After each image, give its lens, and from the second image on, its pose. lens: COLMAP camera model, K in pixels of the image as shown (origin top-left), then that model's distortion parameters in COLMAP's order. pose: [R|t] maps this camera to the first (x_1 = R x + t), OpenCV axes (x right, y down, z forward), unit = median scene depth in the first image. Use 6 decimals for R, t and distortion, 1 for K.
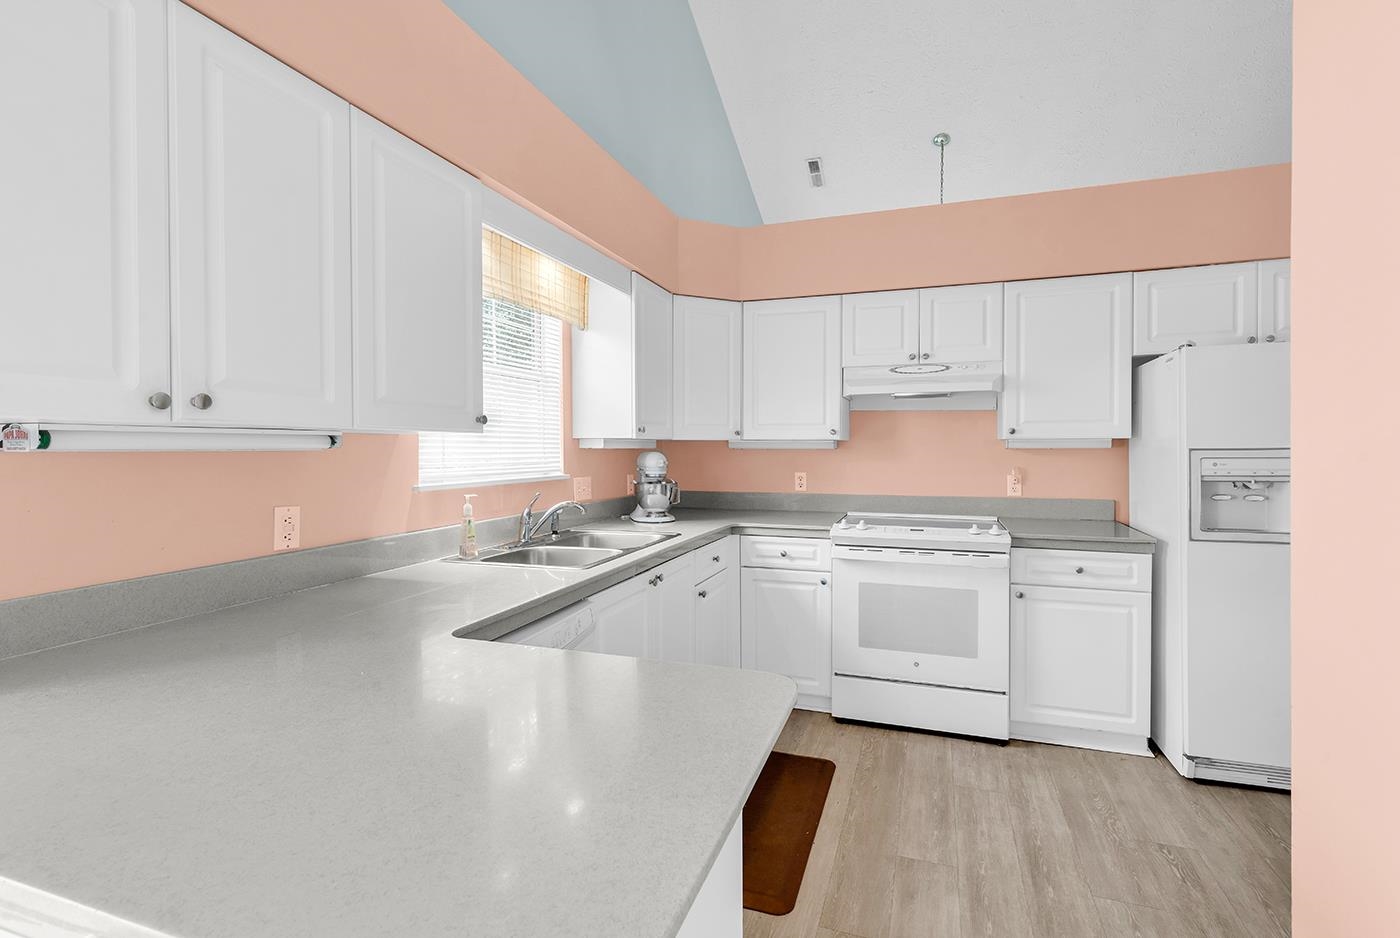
lens RADIAL K [[623.3, 0, 704.5], [0, 623.3, 445.5], [0, 0, 1]] dist [0.001761, -0.000028]
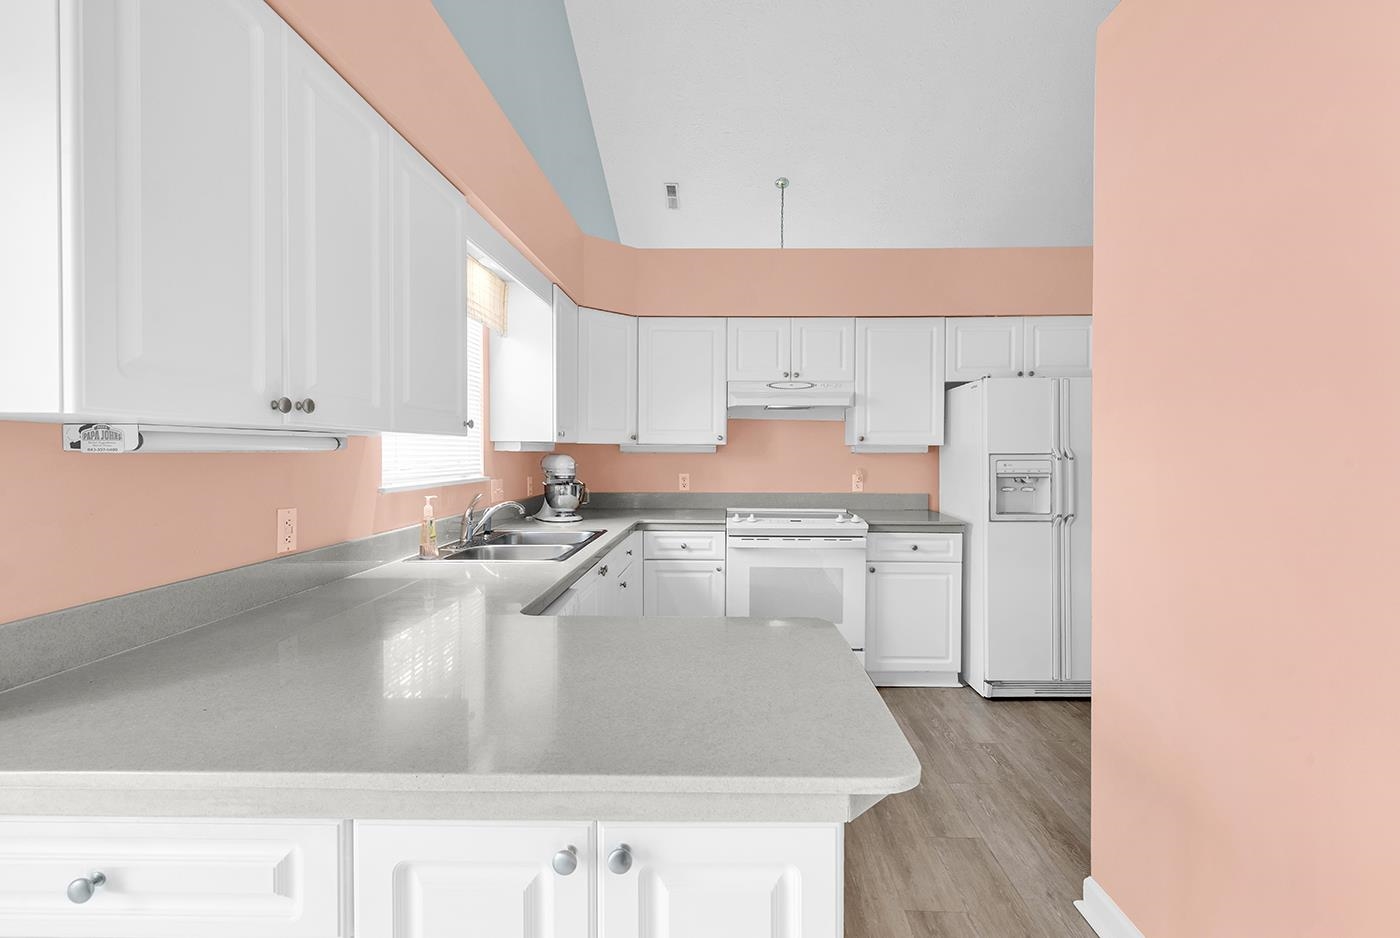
lens RADIAL K [[623.3, 0, 704.5], [0, 623.3, 445.5], [0, 0, 1]] dist [0.001761, -0.000028]
pose [[0.951801, 0.007410, 0.306627, -0.195672], [-0.005787, 0.999964, -0.006204, -0.000275], [-0.306662, 0.004131, 0.951810, -0.084794]]
